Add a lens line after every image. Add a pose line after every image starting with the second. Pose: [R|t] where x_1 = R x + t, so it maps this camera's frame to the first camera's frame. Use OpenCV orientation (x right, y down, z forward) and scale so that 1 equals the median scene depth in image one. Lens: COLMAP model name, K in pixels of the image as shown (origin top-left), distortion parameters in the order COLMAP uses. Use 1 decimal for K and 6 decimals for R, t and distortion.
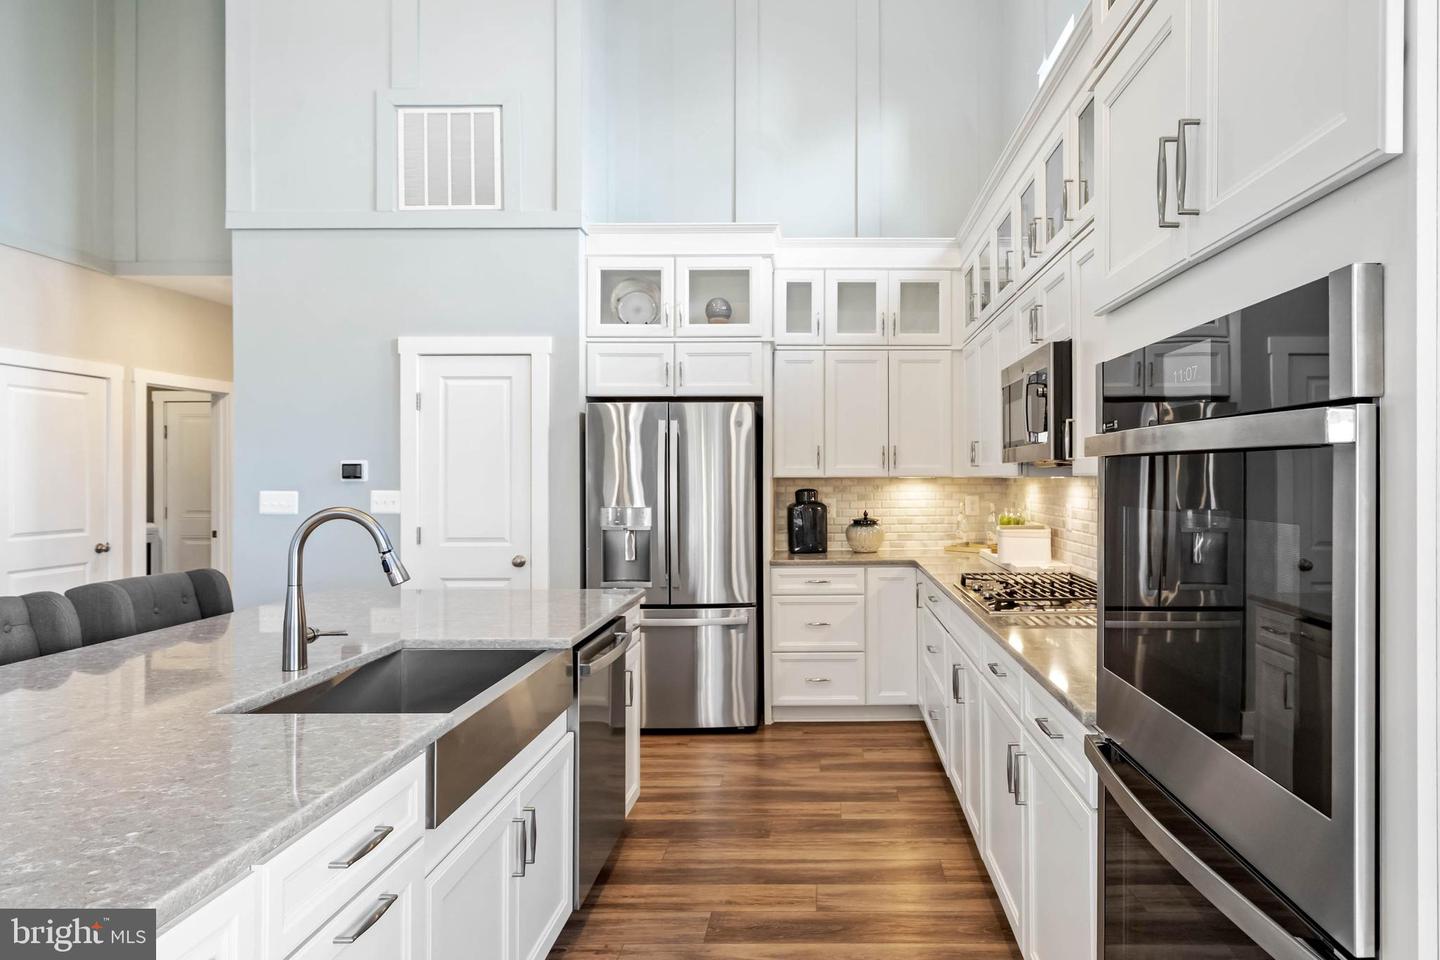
lens RADIAL K [[831.7, 0, 819.4], [0, 831.7, 476.6], [0, 0, 1]] dist [-0.001447, 0.000315]
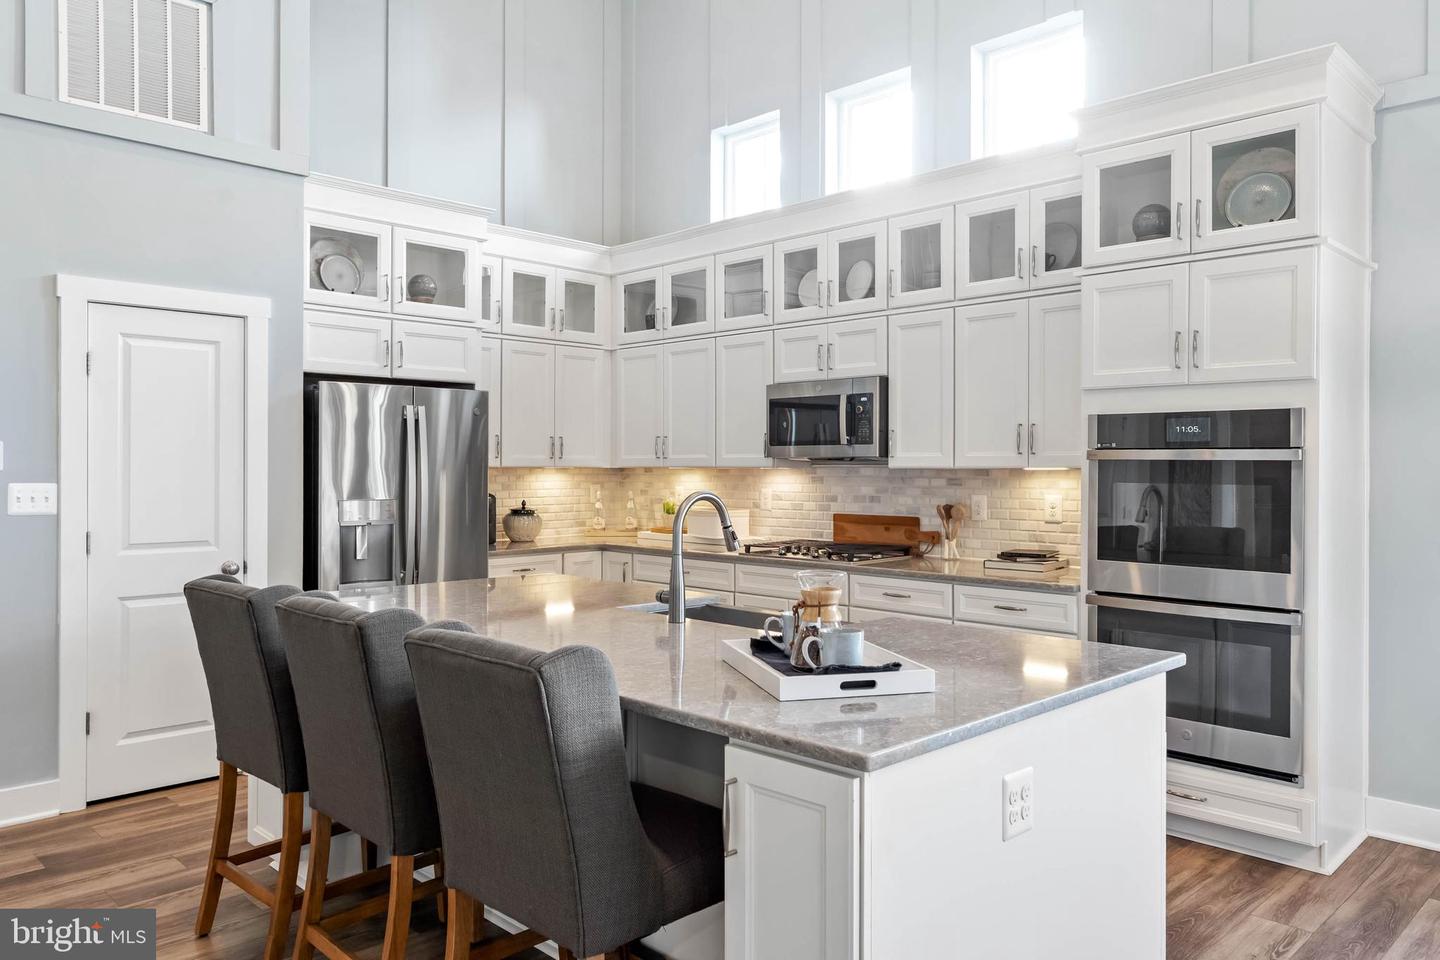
lens RADIAL K [[1019.3, 0, 724.3], [0, 1019.3, 464.2], [0, 0, 1]] dist [0.002725, 0.000658]
pose [[0.706820, 0.005859, 0.707370, -0.706907], [-0.004602, 0.999983, -0.003685, 0.000690], [-0.707379, -0.000651, 0.706834, -0.051094]]
